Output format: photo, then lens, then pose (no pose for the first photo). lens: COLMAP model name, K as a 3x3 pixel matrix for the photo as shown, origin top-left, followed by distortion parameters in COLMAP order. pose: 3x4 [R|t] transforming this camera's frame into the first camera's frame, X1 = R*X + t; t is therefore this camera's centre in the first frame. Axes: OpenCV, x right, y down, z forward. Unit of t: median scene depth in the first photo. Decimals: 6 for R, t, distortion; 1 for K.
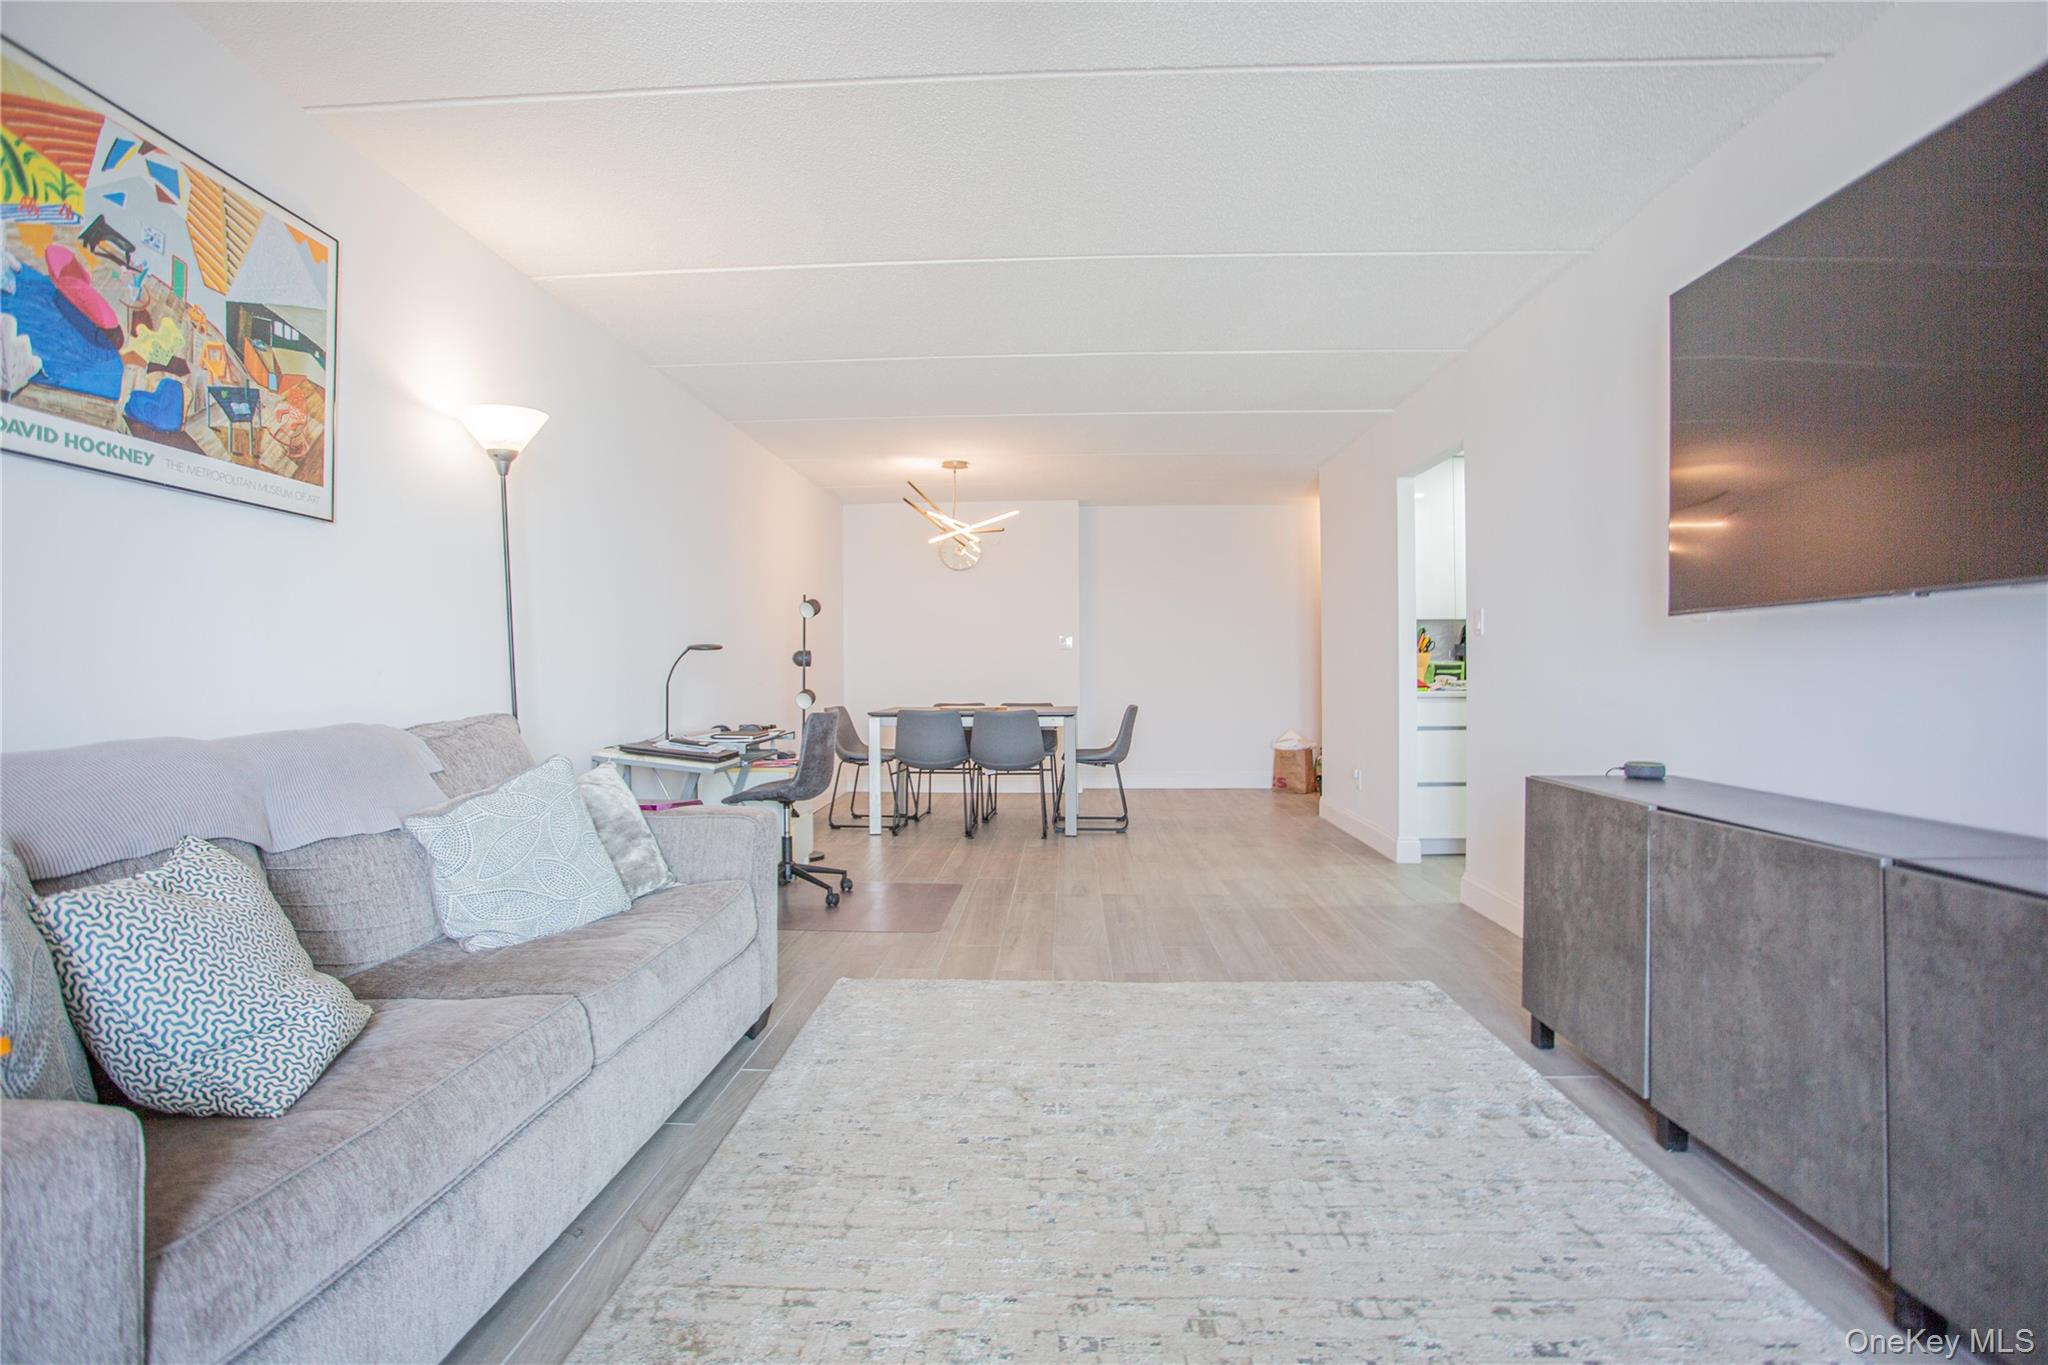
lens RADIAL K [[991.9, 0, 1032.7], [0, 991.9, 678.6], [0, 0, 1]] dist [-0.063110, 0.023907]
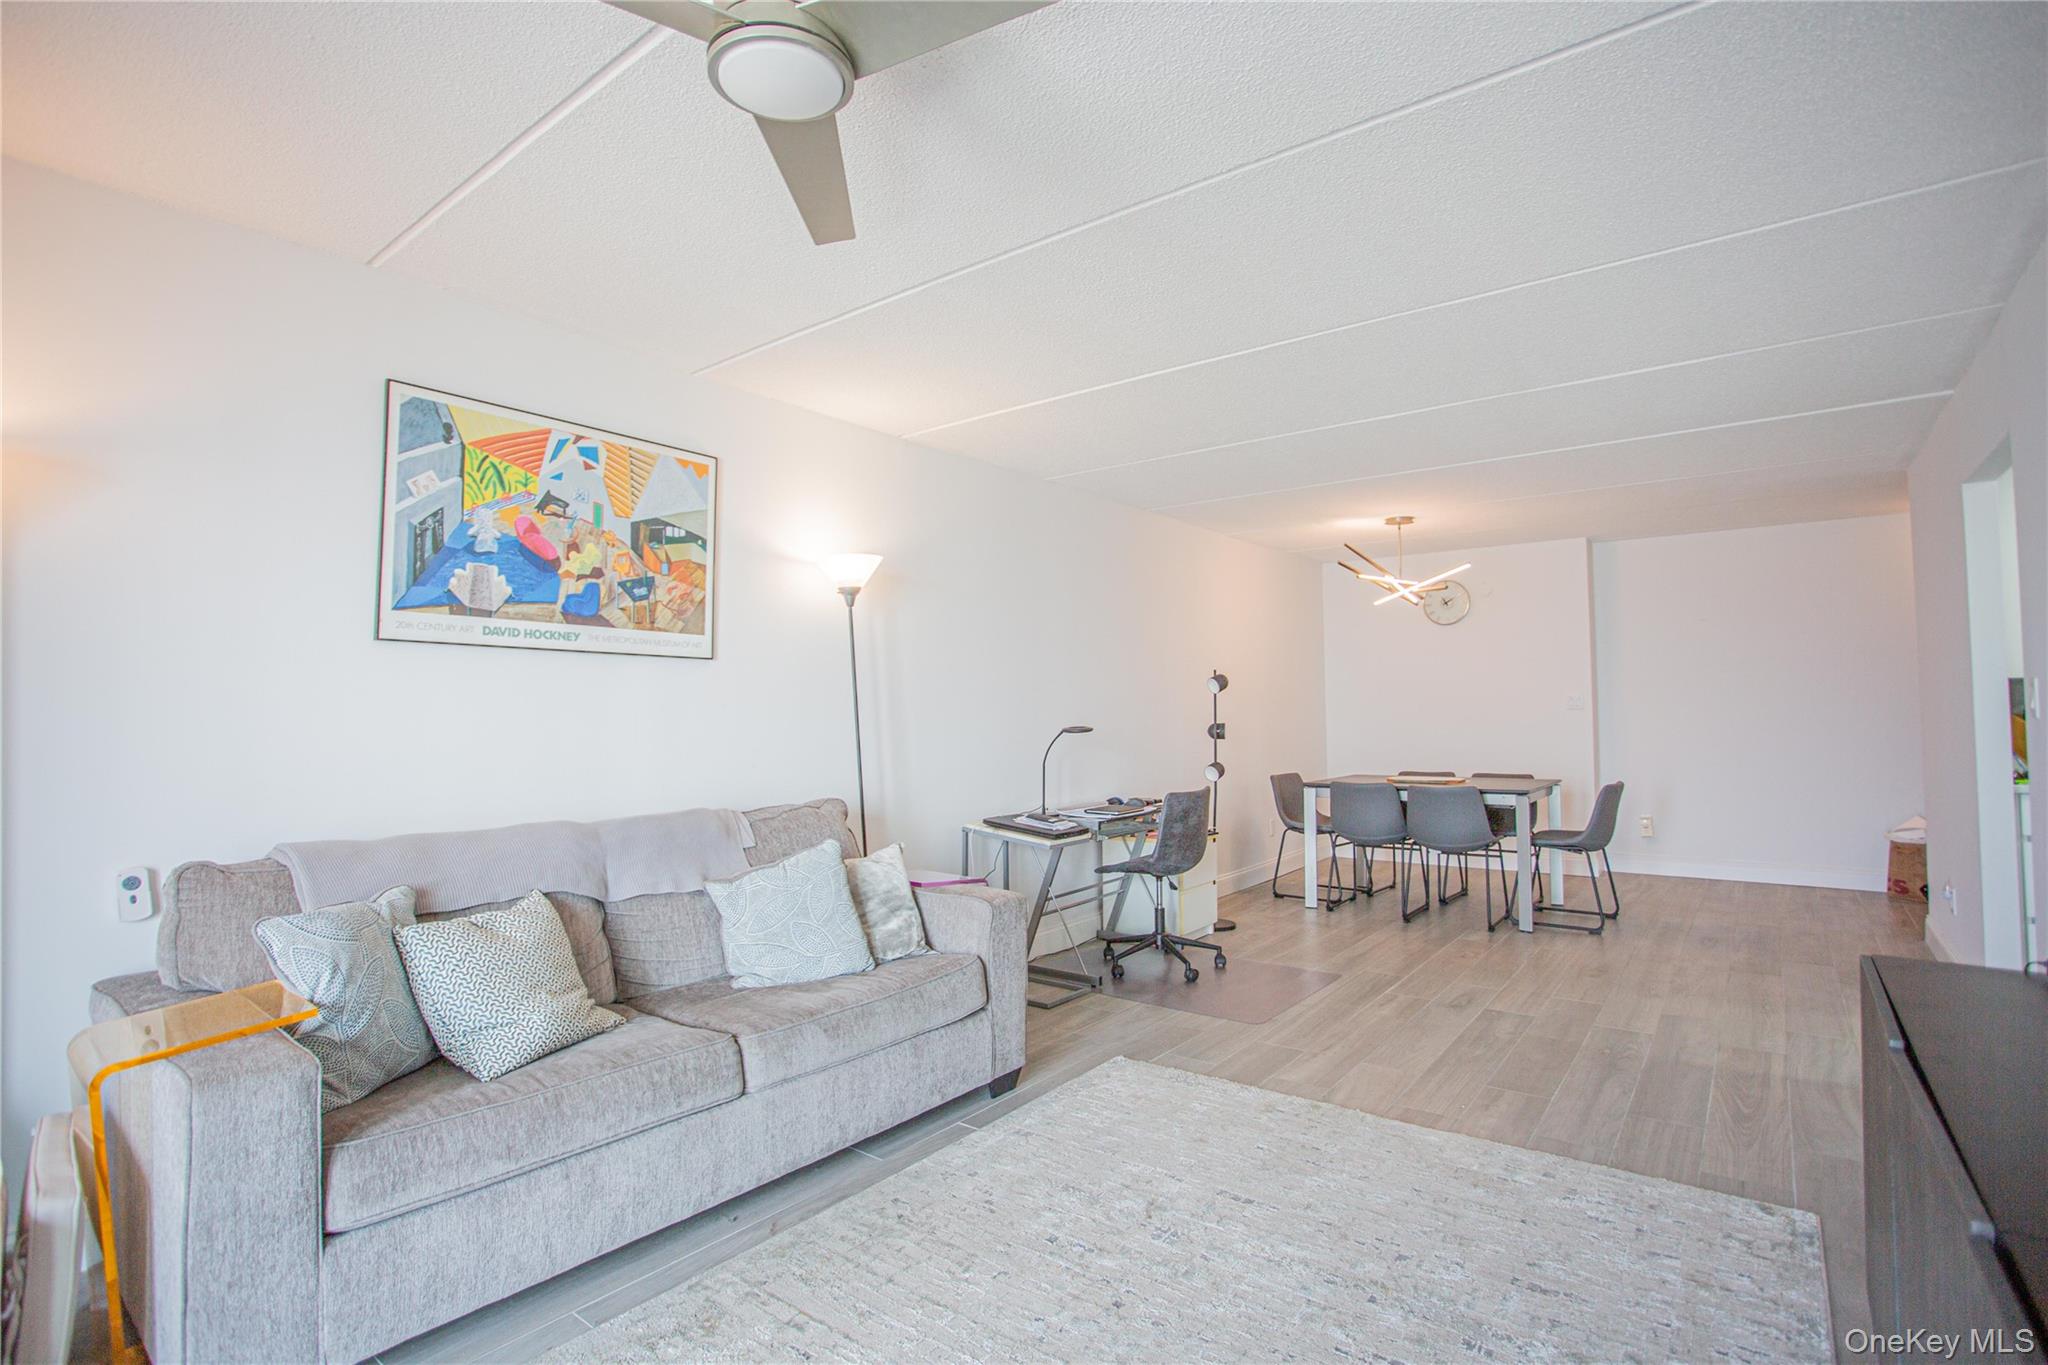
lens RADIAL K [[991.9, 0, 1011.2], [0, 991.9, 682.5], [0, 0, 1]] dist [-0.063110, 0.023907]
pose [[0.815677, -0.019649, -0.578174, 0.466507], [-0.001729, 0.999336, -0.036402, -0.080913], [0.578505, 0.030692, 0.815101, 0.091668]]
